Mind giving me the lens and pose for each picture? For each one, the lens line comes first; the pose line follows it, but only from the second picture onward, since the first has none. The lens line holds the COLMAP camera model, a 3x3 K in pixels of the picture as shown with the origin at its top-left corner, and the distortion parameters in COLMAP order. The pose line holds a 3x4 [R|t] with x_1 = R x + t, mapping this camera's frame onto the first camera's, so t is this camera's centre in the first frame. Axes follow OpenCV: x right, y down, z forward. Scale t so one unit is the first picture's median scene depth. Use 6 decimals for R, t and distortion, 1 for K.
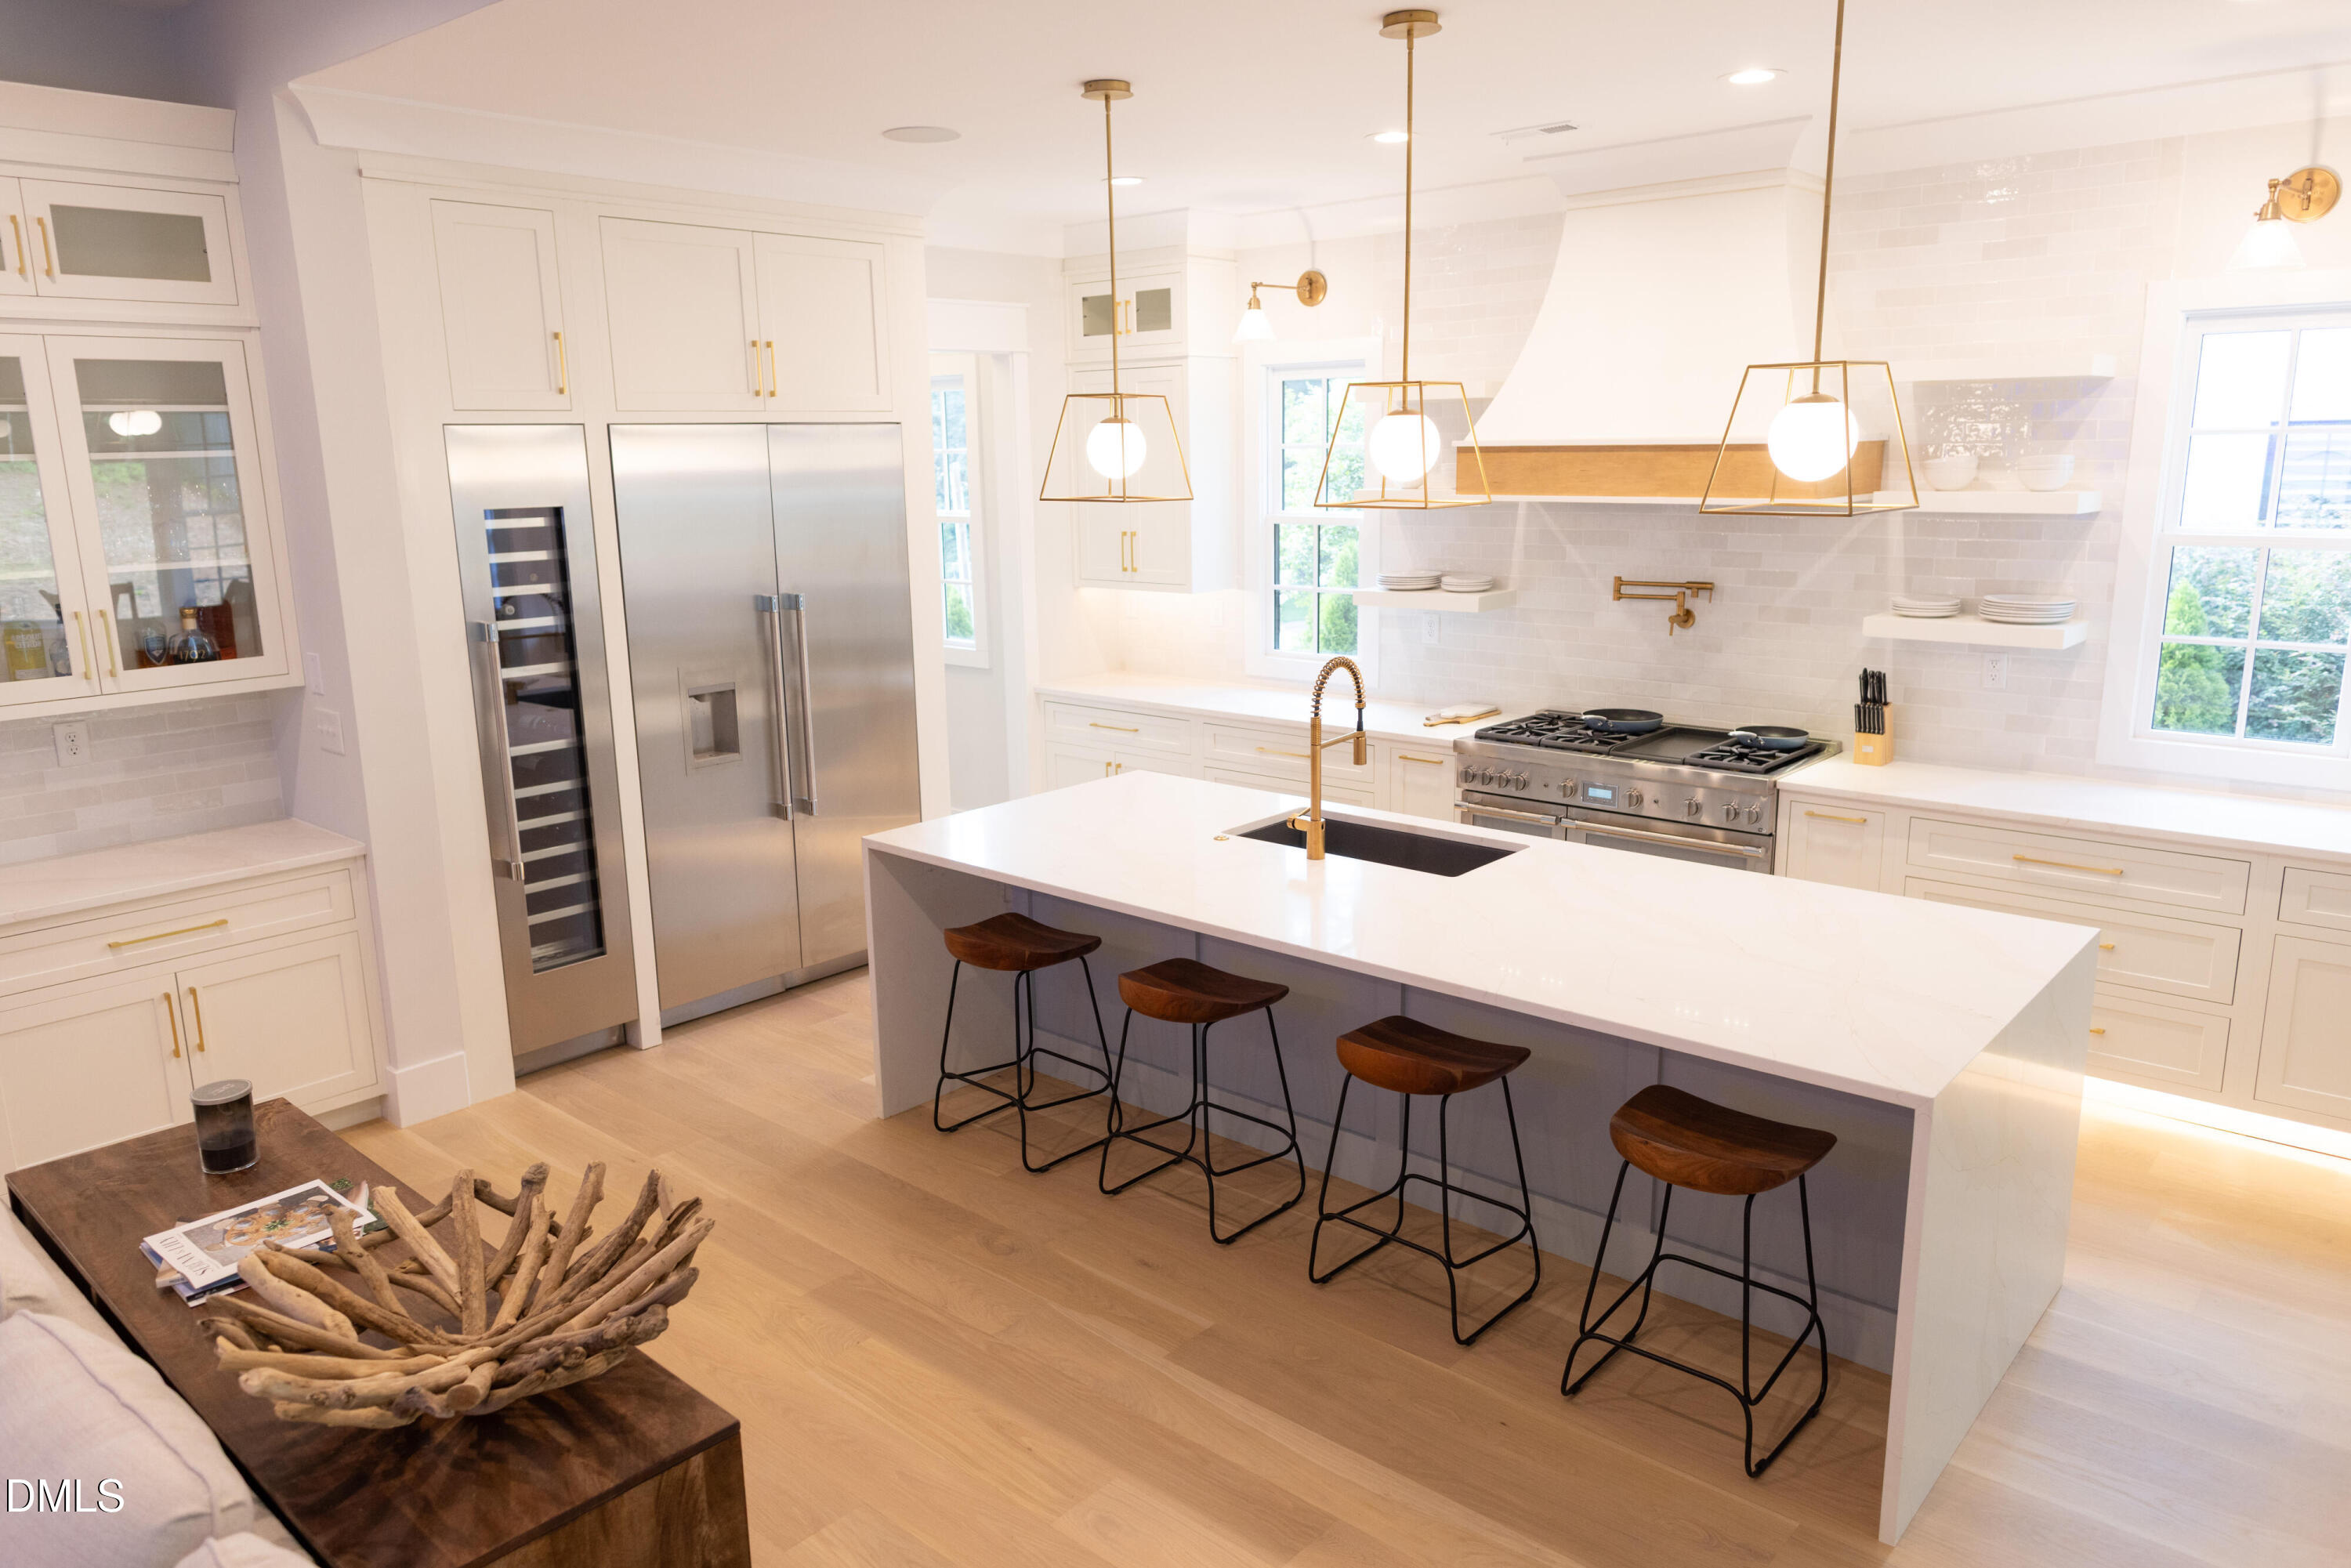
lens RADIAL K [[1581.3, 0, 1167.4], [0, 1581.3, 779.9], [0, 0, 1]] dist [0.004832, -0.002180]
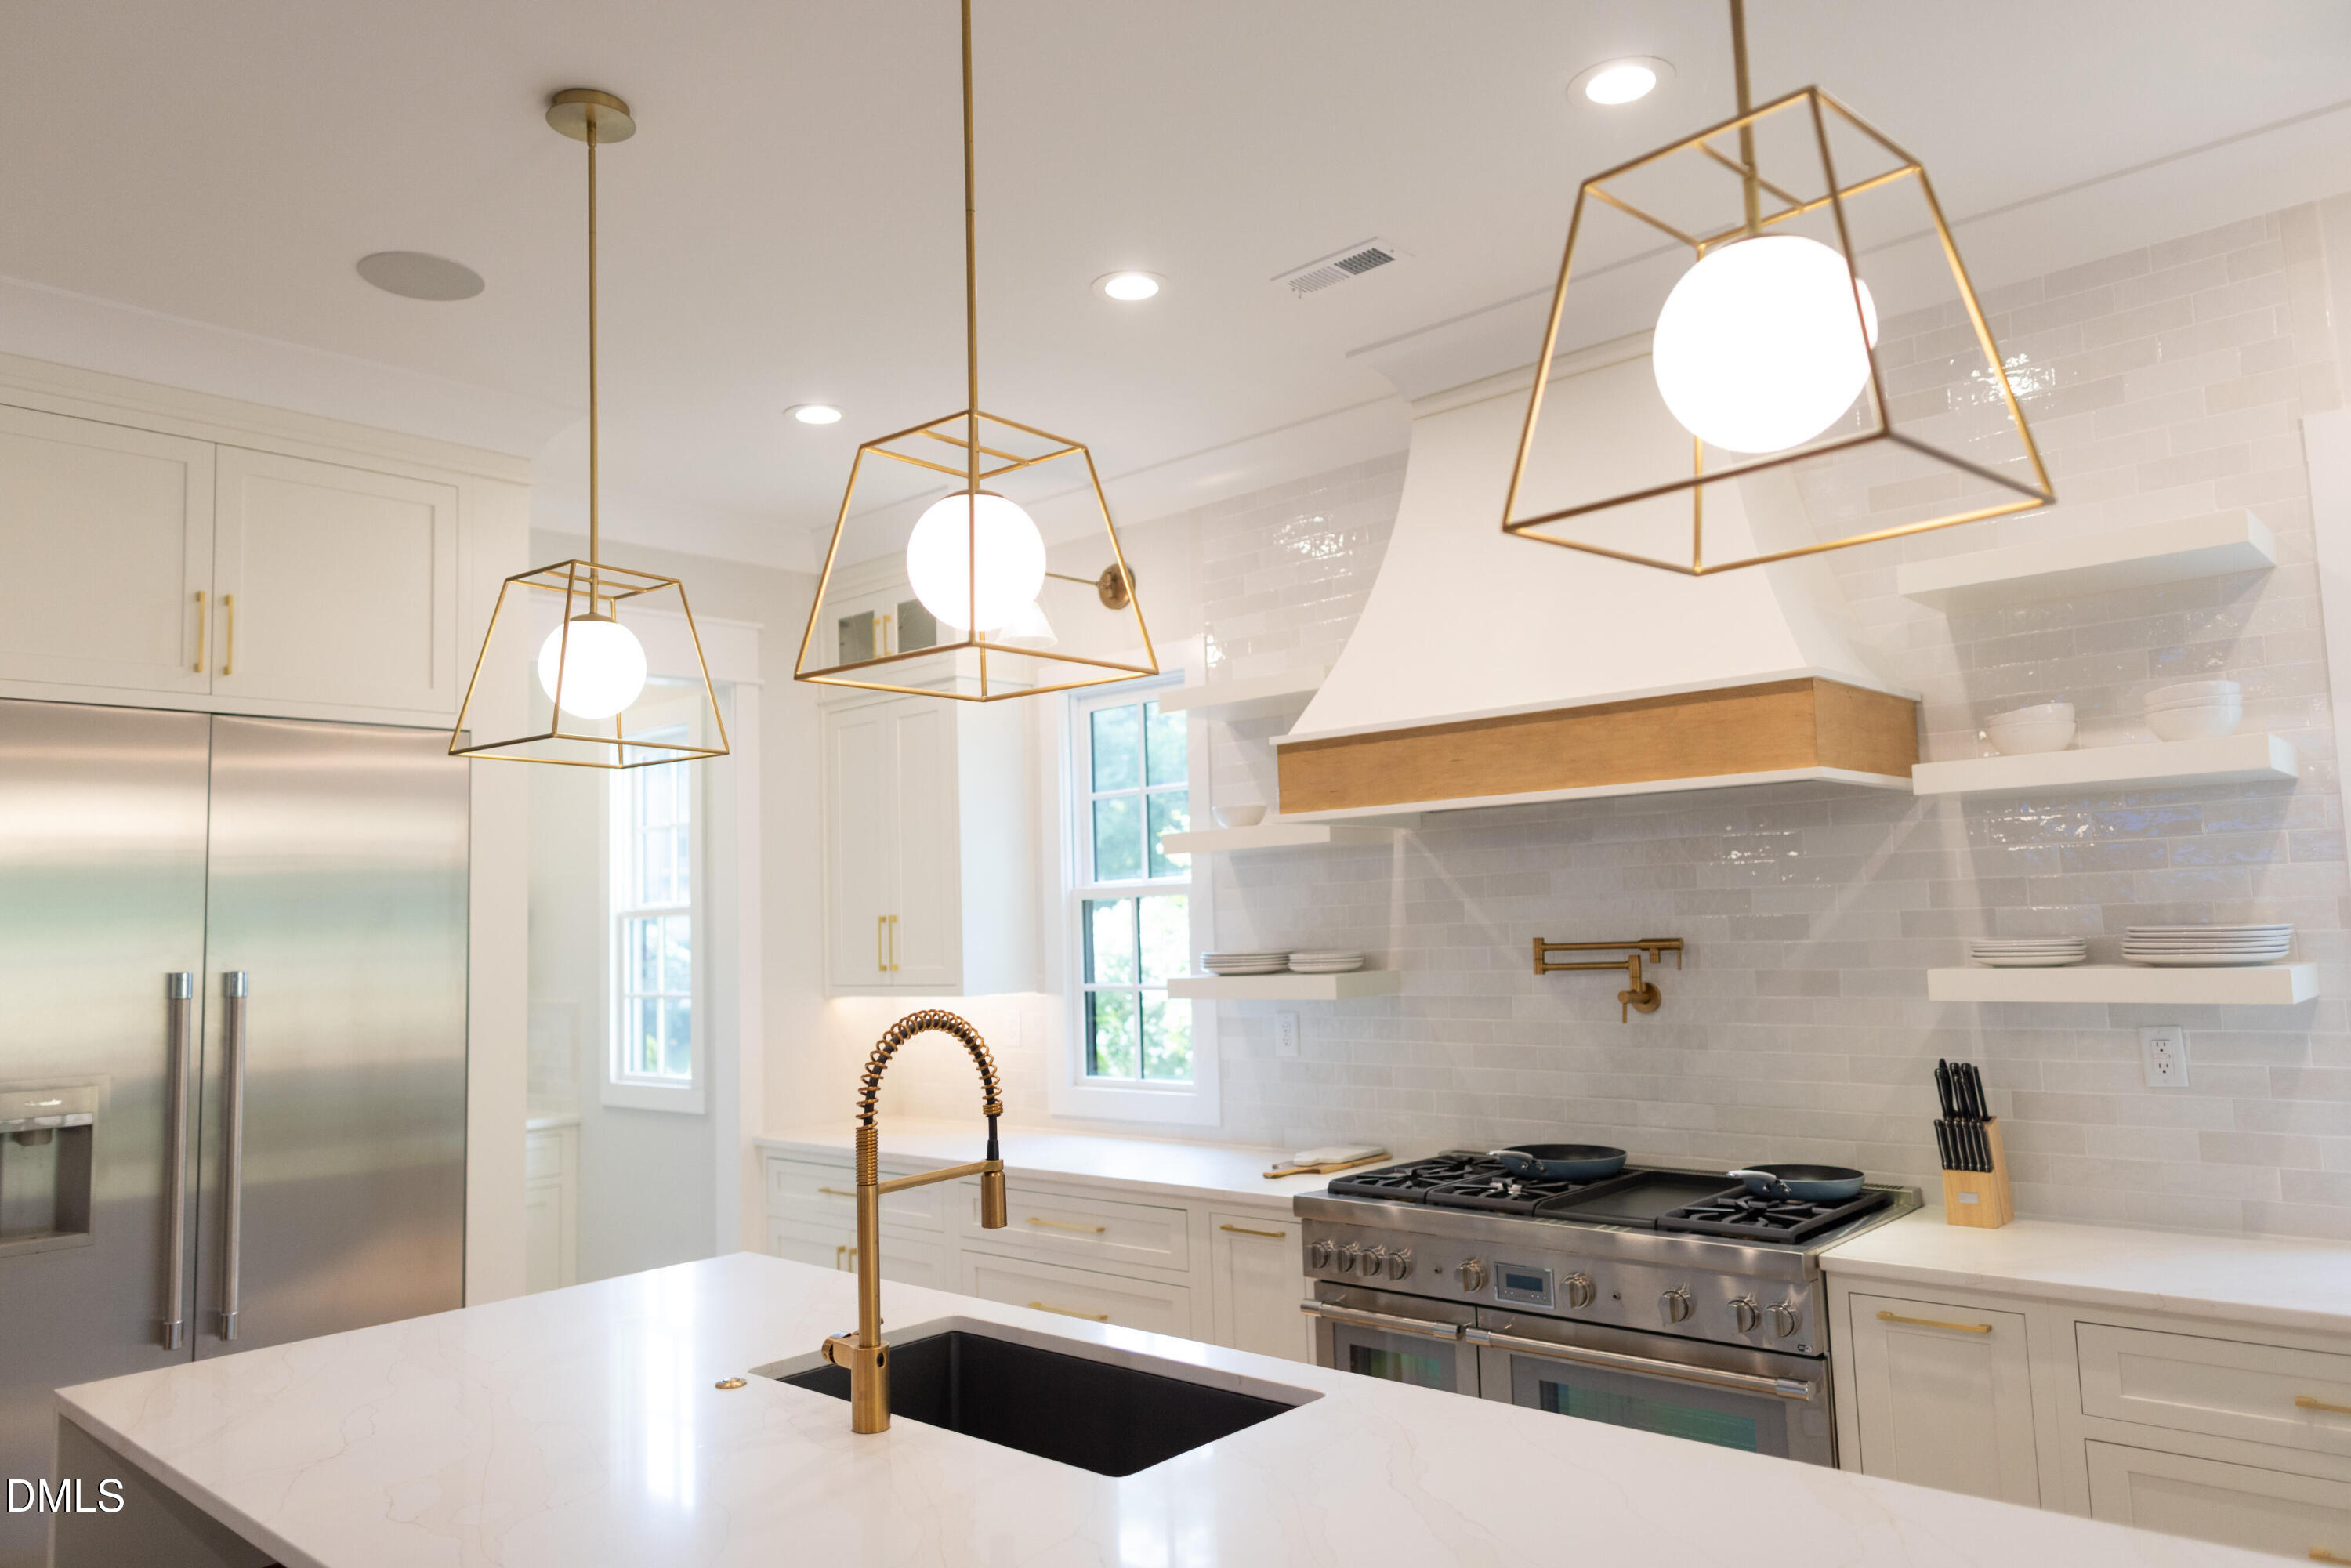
lens RADIAL K [[1581.3, 0, 1167.4], [0, 1581.3, 779.9], [0, 0, 1]] dist [0.004832, -0.002180]
pose [[0.999732, -0.017554, -0.015064, 0.154871], [0.012205, 0.953494, -0.301165, 0.005748], [0.019650, 0.300901, 0.953453, 0.382077]]
